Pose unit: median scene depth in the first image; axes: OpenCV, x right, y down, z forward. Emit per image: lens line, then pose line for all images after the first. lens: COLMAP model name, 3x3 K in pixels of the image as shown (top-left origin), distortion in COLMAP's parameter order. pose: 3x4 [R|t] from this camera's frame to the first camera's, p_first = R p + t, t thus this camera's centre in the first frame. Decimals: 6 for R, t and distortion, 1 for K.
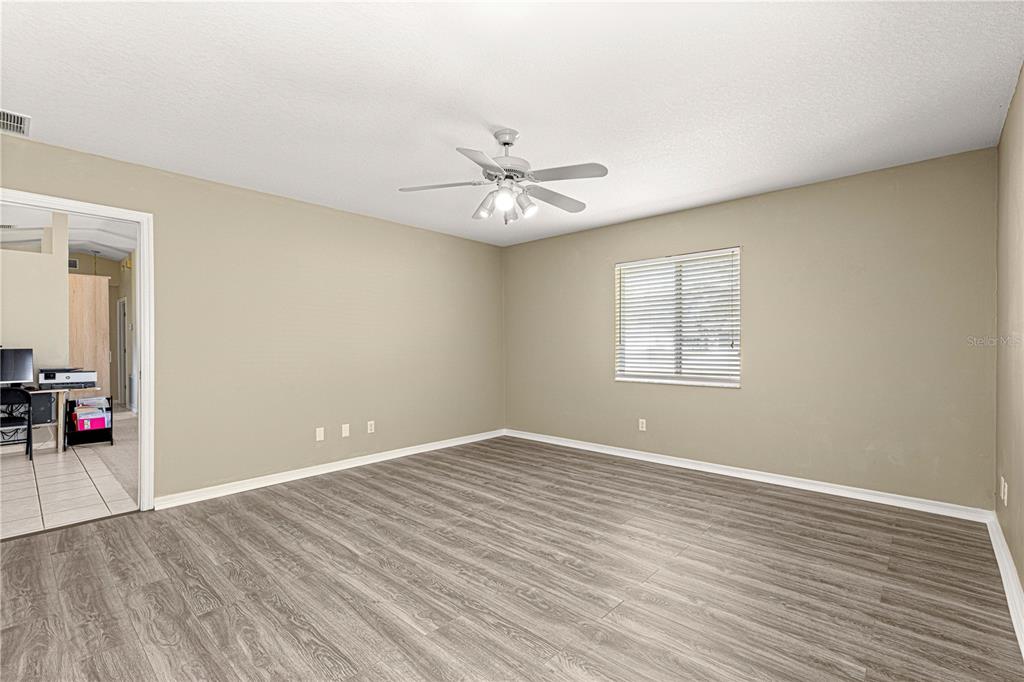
lens RADIAL K [[462.9, 0, 509.6], [0, 462.9, 346.5], [0, 0, 1]] dist [0.003659, -0.000422]
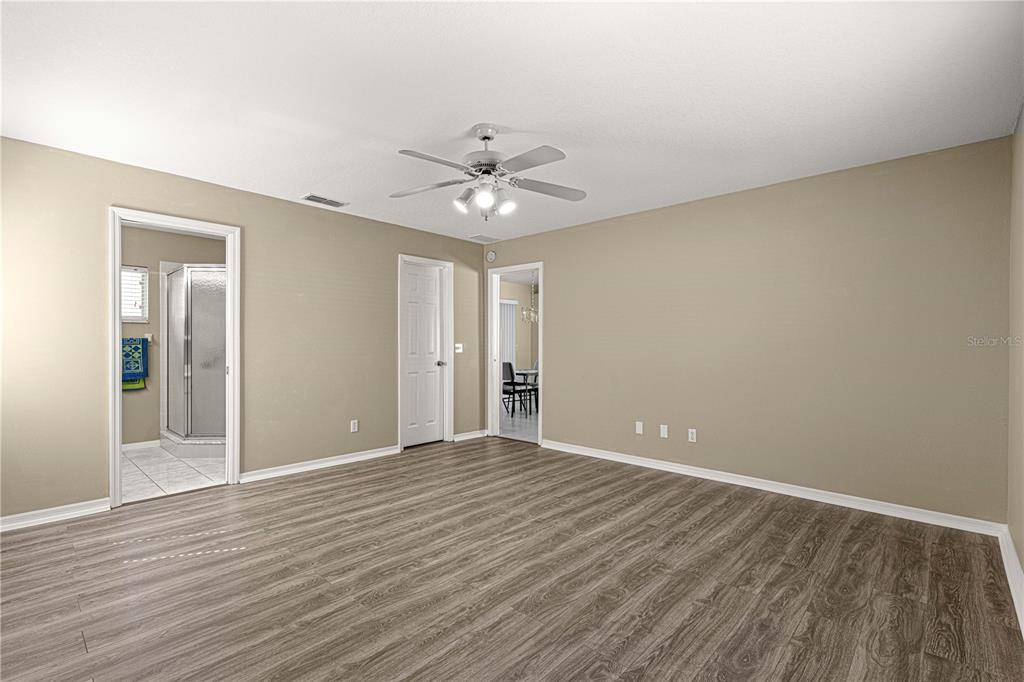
lens RADIAL K [[462.9, 0, 509.6], [0, 462.9, 346.5], [0, 0, 1]] dist [0.003659, -0.000422]
pose [[0.002206, 0.012437, -0.999920, 0.816303], [-0.008601, 0.999886, 0.012418, -0.009764], [0.999961, 0.008573, 0.002312, 0.876054]]
